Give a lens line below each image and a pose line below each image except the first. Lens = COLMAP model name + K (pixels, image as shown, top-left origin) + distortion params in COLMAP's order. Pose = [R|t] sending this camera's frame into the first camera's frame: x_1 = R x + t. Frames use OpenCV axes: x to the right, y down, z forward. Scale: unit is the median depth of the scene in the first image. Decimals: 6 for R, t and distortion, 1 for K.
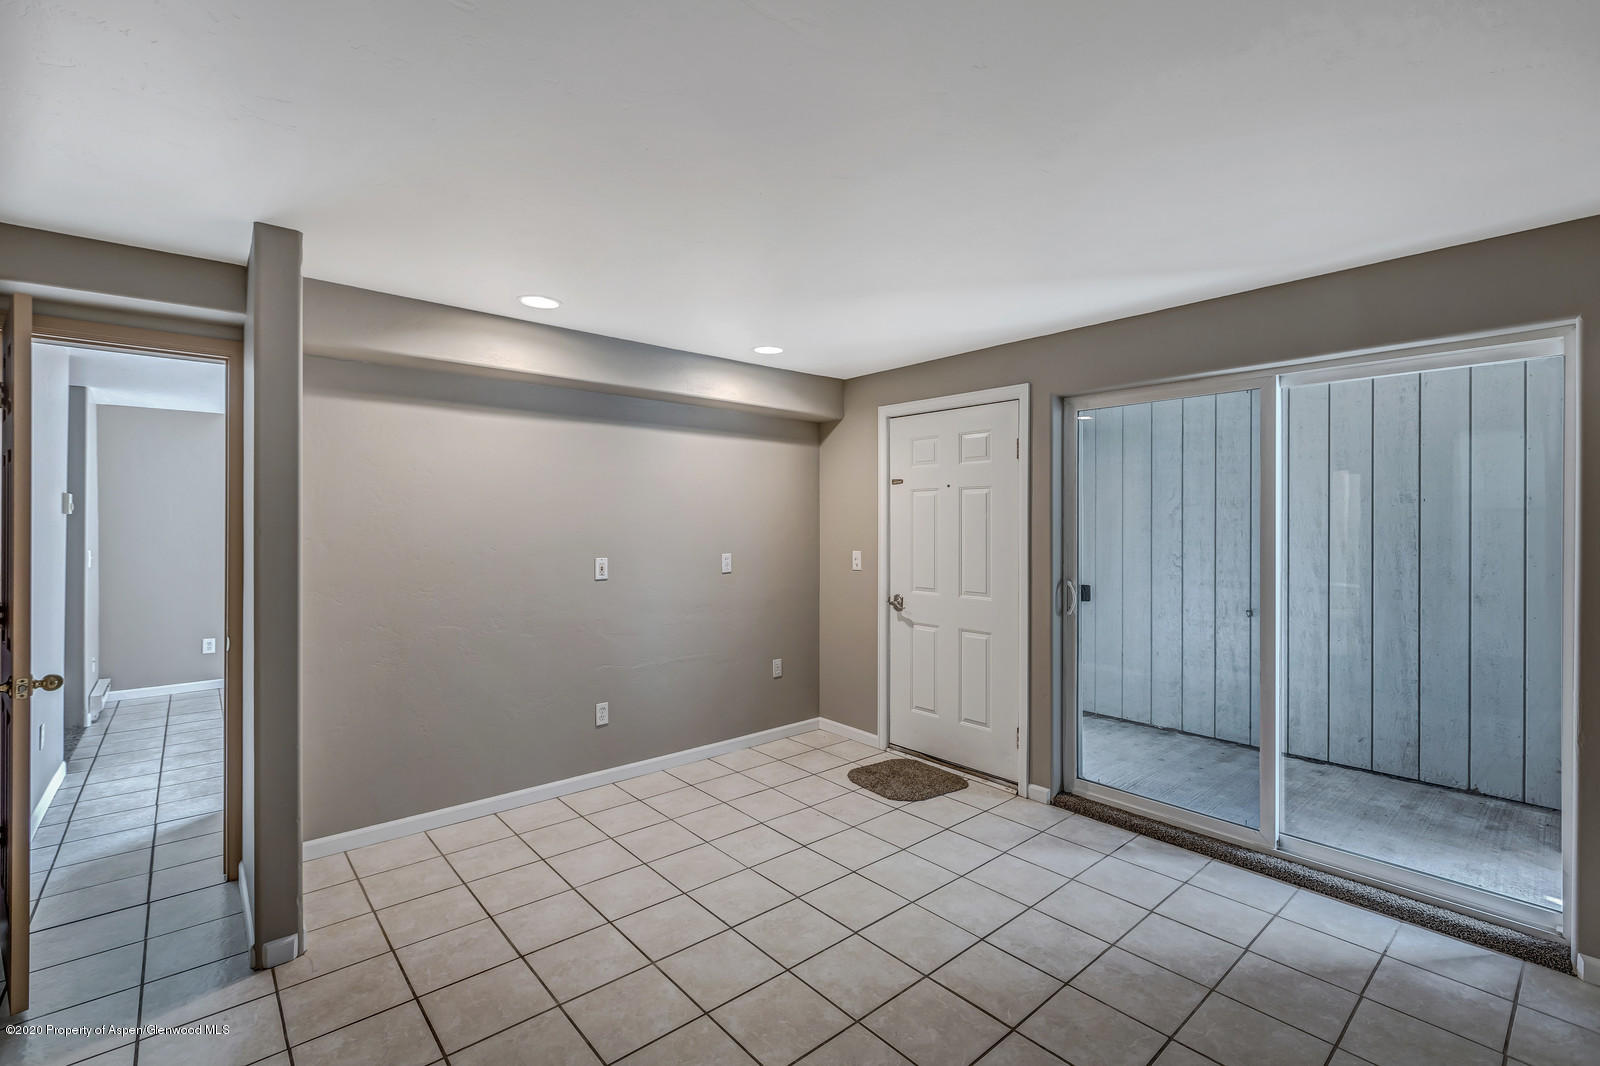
lens RADIAL K [[711.4, 0, 798.7], [0, 711.4, 523.9], [0, 0, 1]] dist [-0.004503, -0.000828]
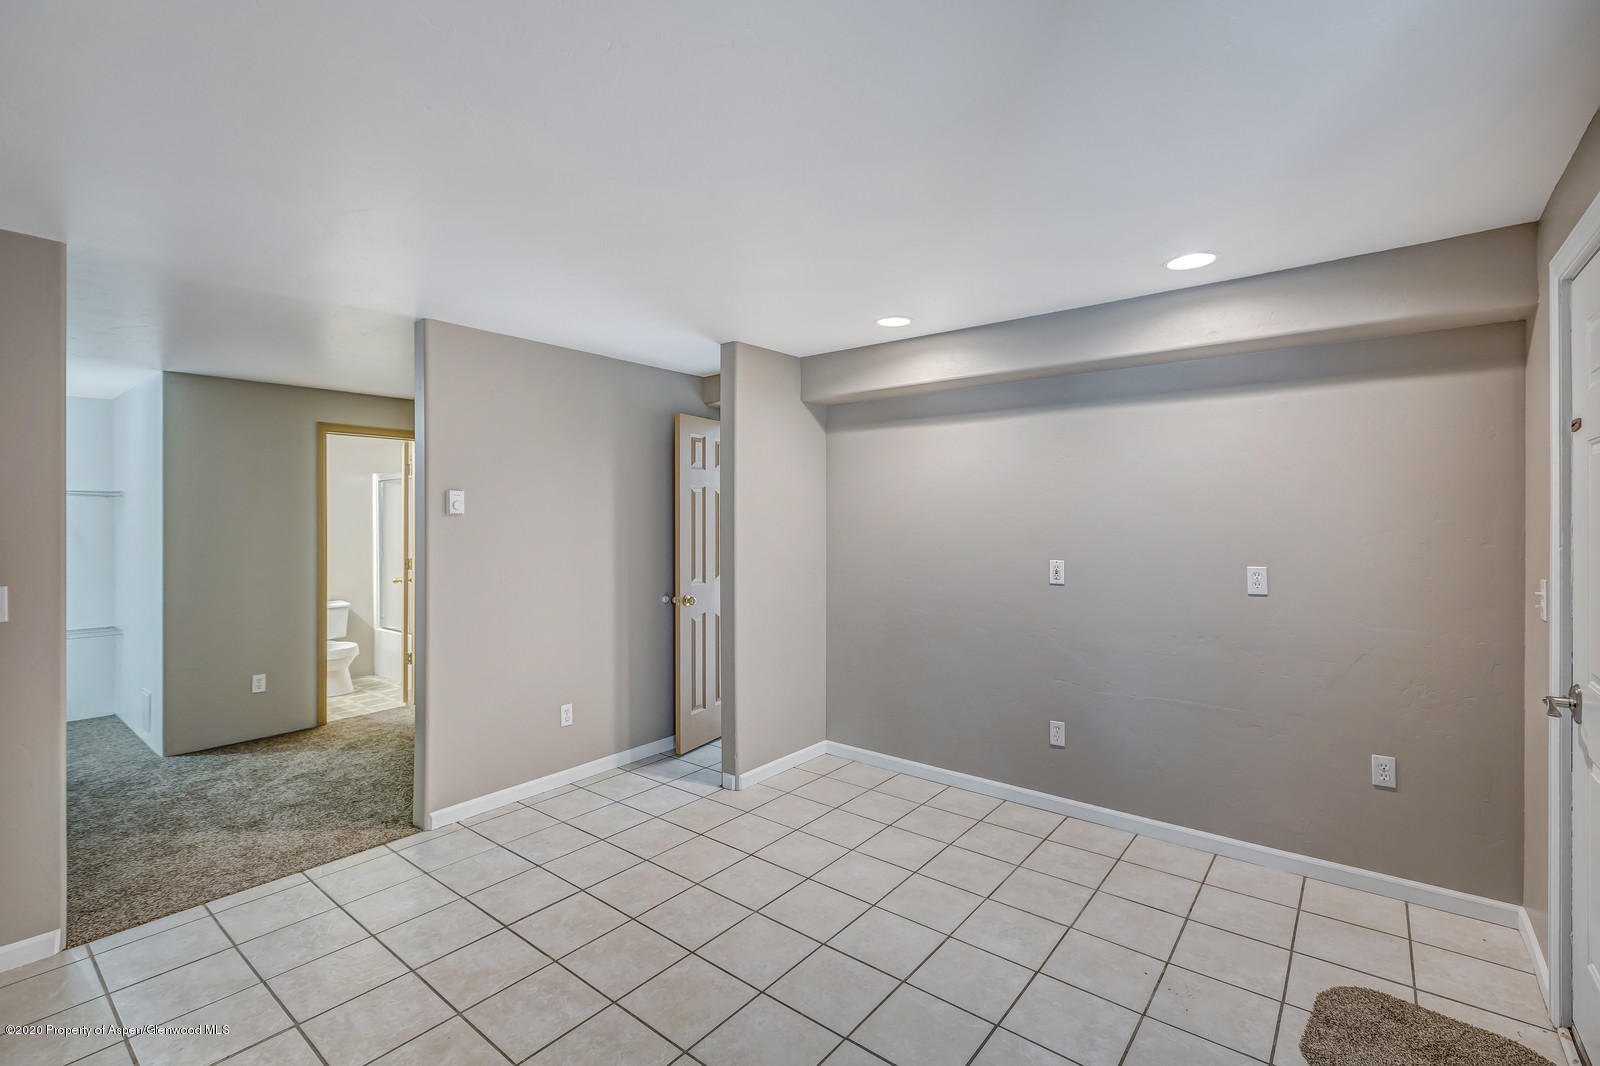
lens RADIAL K [[711.4, 0, 798.7], [0, 711.4, 523.9], [0, 0, 1]] dist [-0.004503, -0.000828]
pose [[0.166187, 0.004812, -0.986083, 0.551938], [0.004572, 0.999974, 0.005651, -0.004262], [0.986084, -0.005447, 0.166160, 0.527363]]
